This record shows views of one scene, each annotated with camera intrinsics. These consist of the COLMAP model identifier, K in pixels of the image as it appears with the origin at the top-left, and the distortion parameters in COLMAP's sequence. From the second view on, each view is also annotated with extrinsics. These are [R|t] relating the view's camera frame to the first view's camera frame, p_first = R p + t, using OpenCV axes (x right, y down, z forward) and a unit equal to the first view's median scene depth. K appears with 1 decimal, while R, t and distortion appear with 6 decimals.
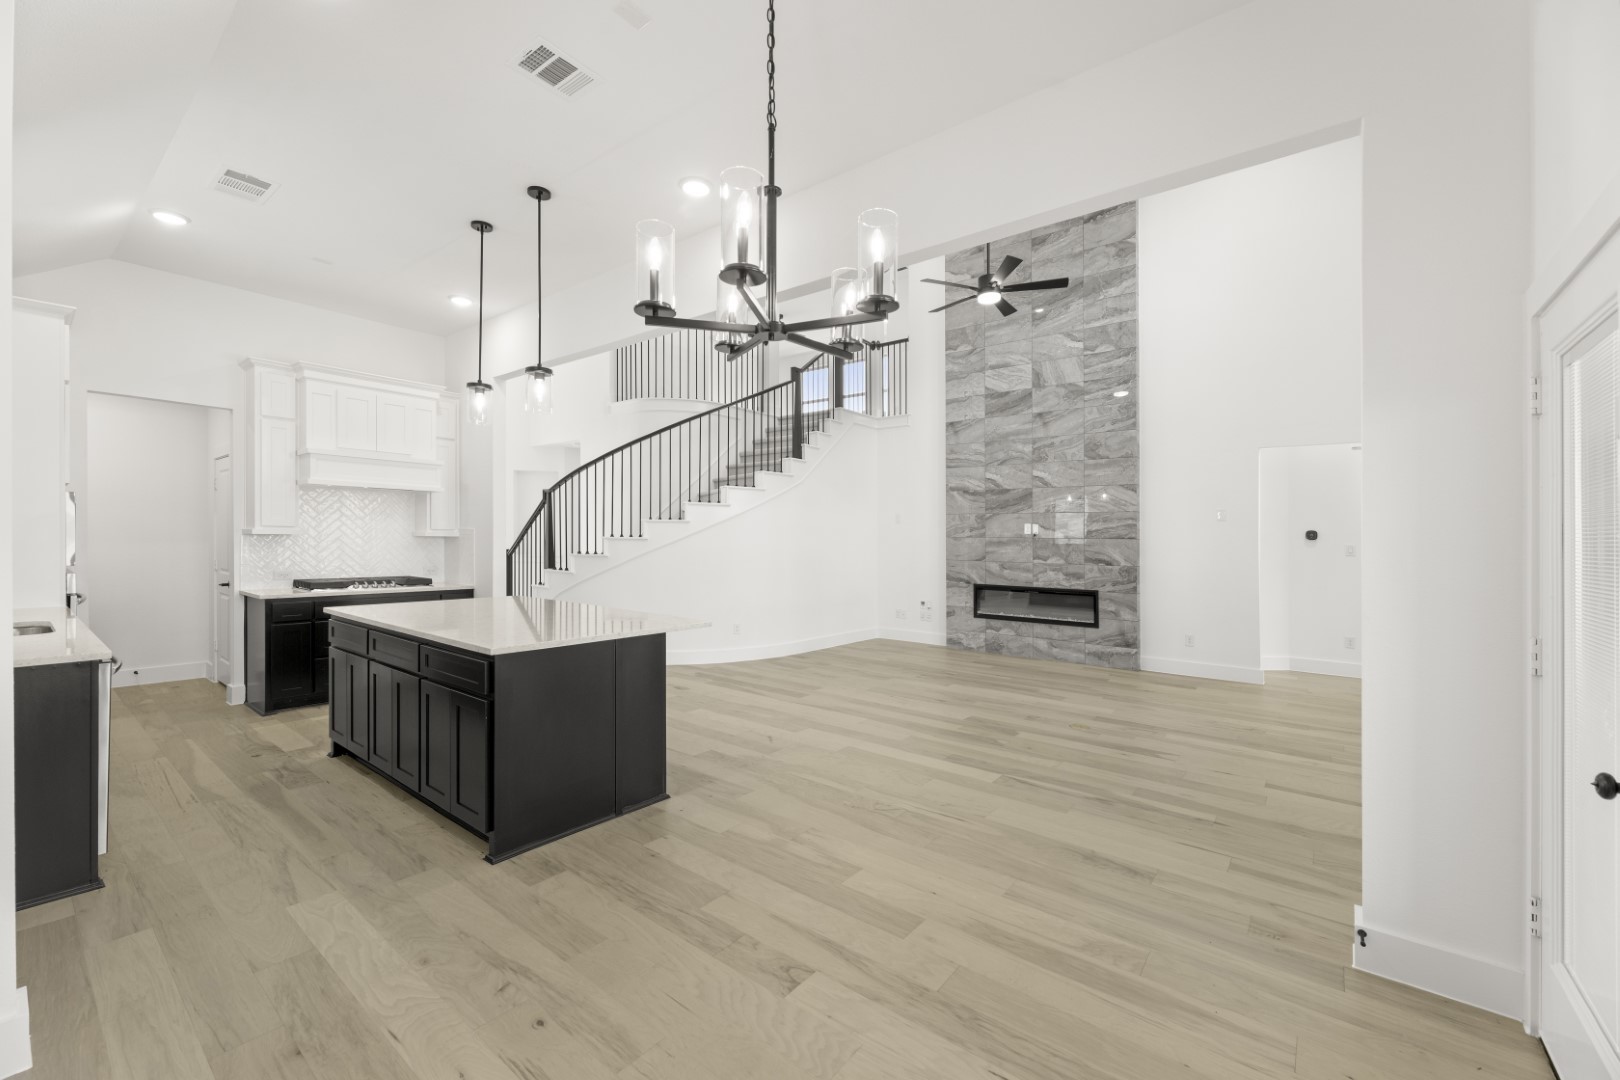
lens RADIAL K [[632.7, 0, 806.5], [0, 632.7, 555.5], [0, 0, 1]] dist [0.000832, 0.000418]
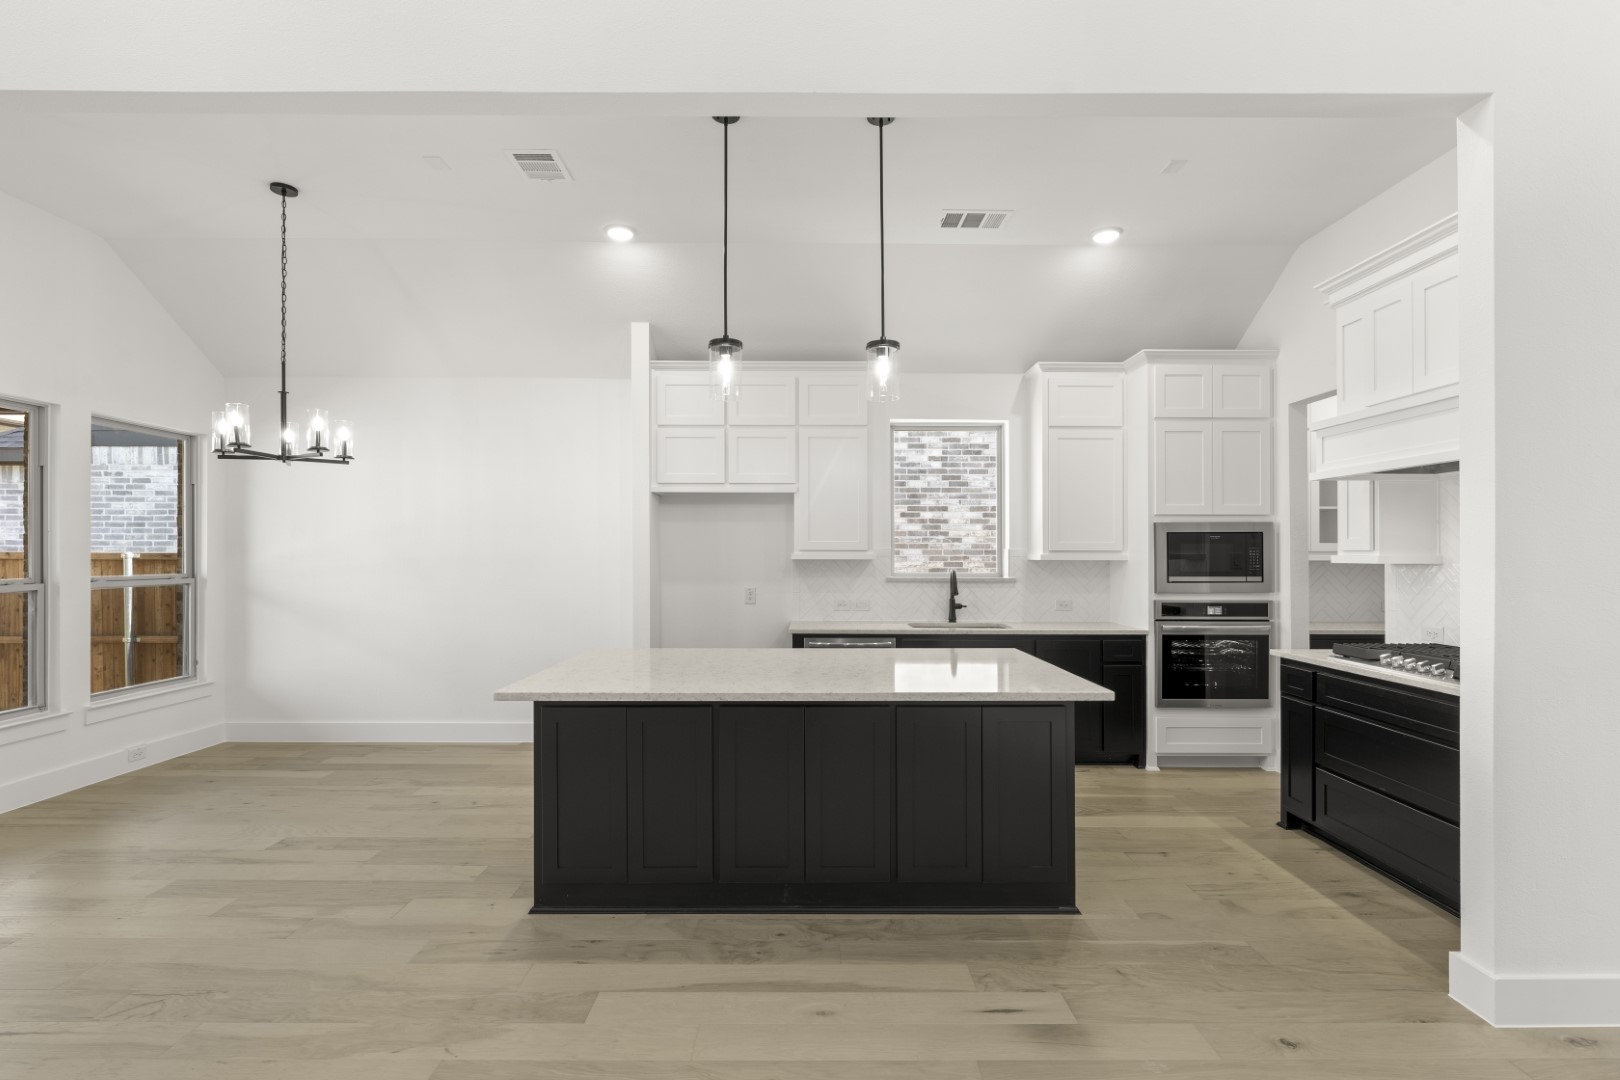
lens RADIAL K [[766.9, 0, 802.2], [0, 766.9, 546.8], [0, 0, 1]] dist [-0.001792, -0.000377]
pose [[-0.783983, -0.021821, -0.620399, 0.043233], [-0.030484, 0.999530, 0.003365, -0.021868], [0.620033, 0.021550, -0.784279, 0.893607]]
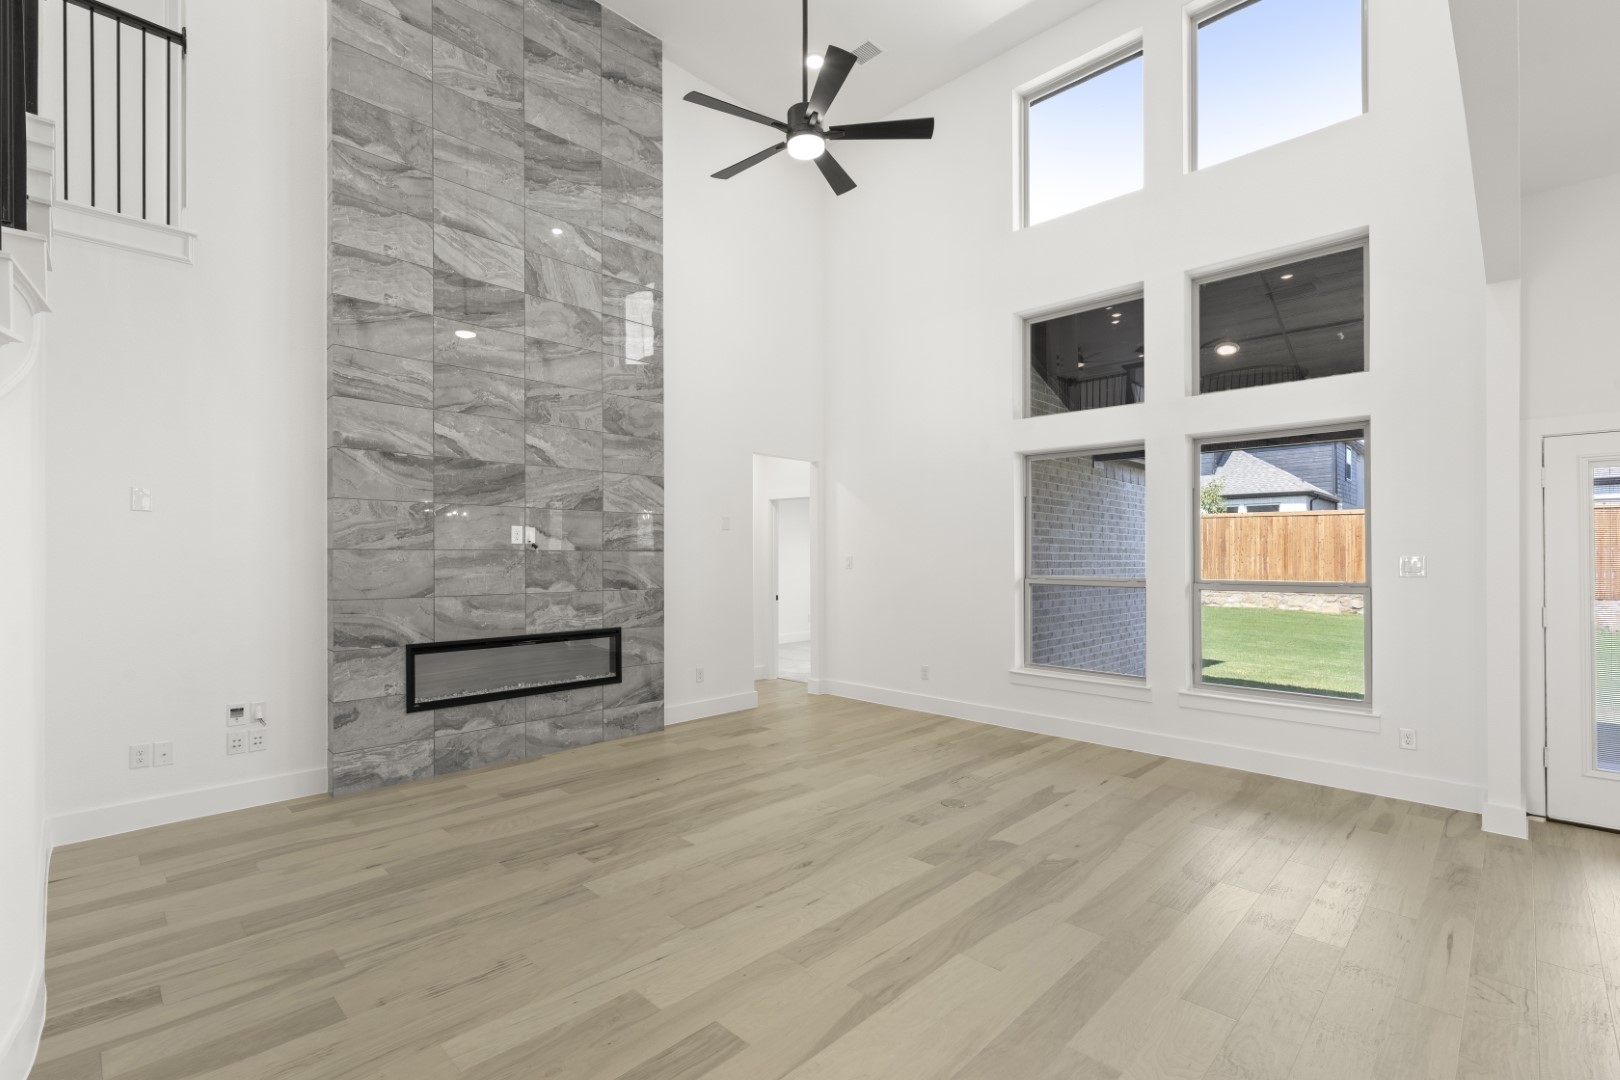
lens RADIAL K [[726.9, 0, 809.4], [0, 726.9, 548.3], [0, 0, 1]] dist [-0.001748, 0.000048]
pose [[0.104348, -0.005315, 0.994527, -0.306786], [0.025578, 0.999669, 0.002659, -0.027393], [-0.994212, 0.025161, 0.104450, 0.739249]]
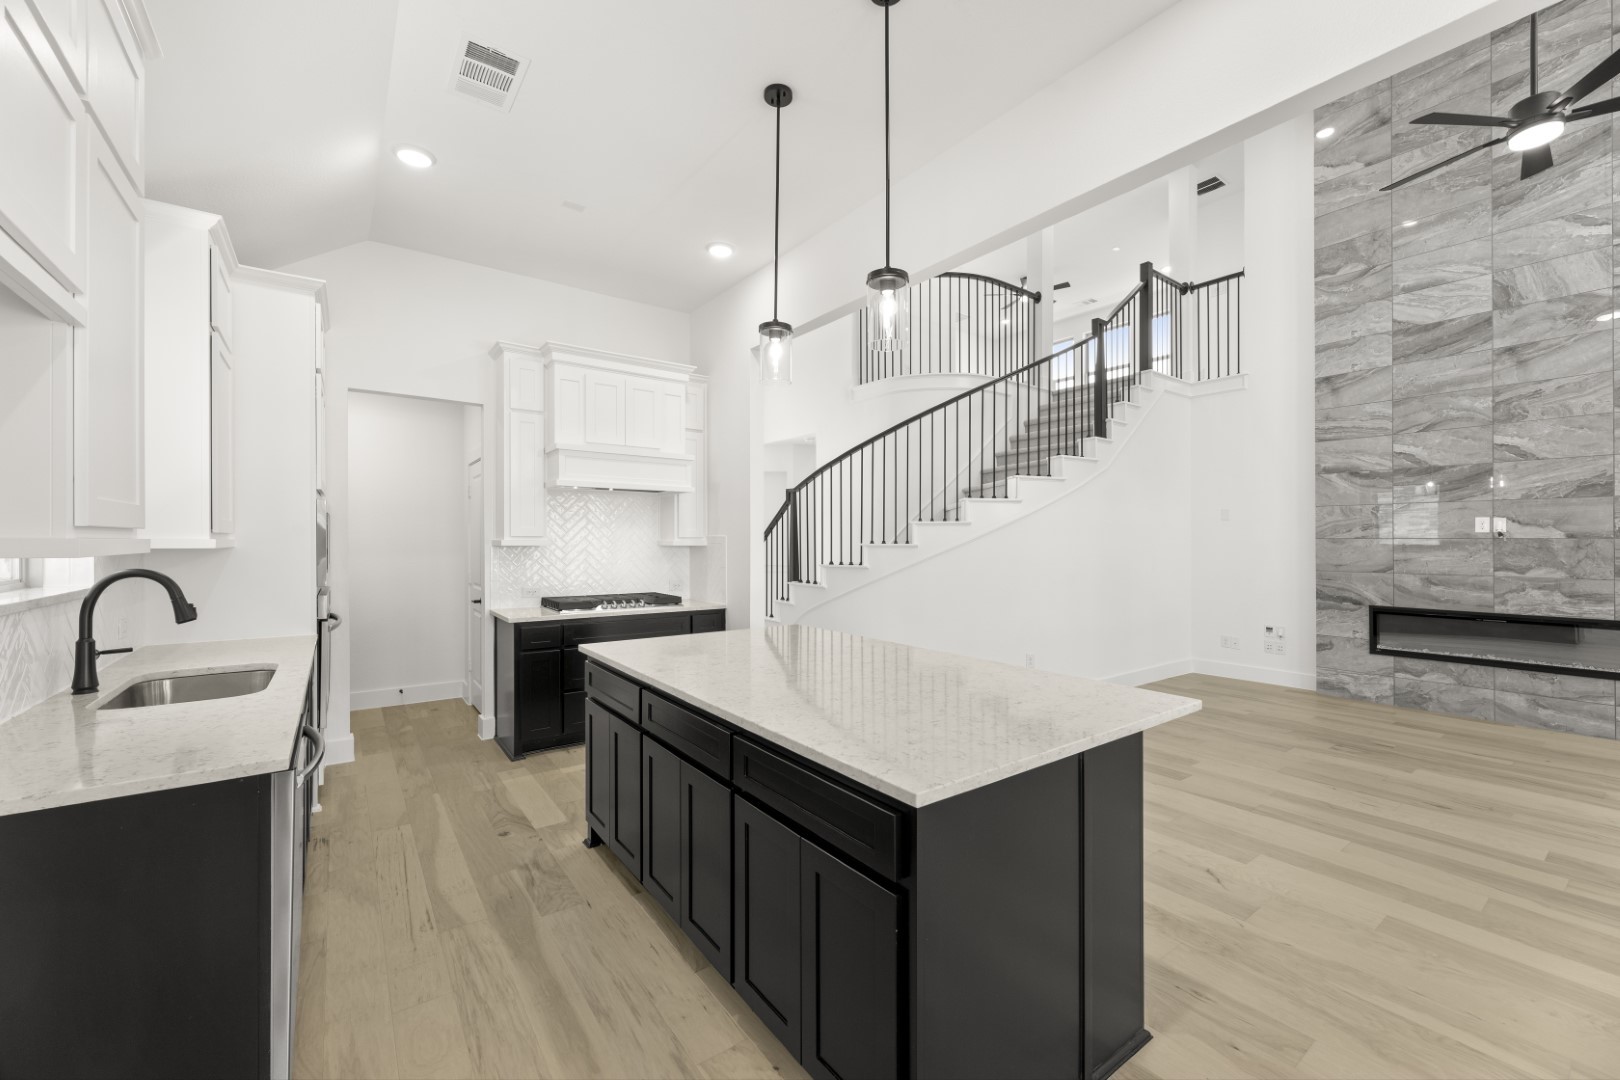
lens RADIAL K [[632.7, 0, 813.7], [0, 632.7, 555.0], [0, 0, 1]] dist [0.000832, 0.000418]
pose [[0.964481, -0.005750, -0.264091, -0.165561], [0.003952, 0.999965, -0.007337, -0.009329], [0.264124, 0.006033, 0.964470, 0.195970]]
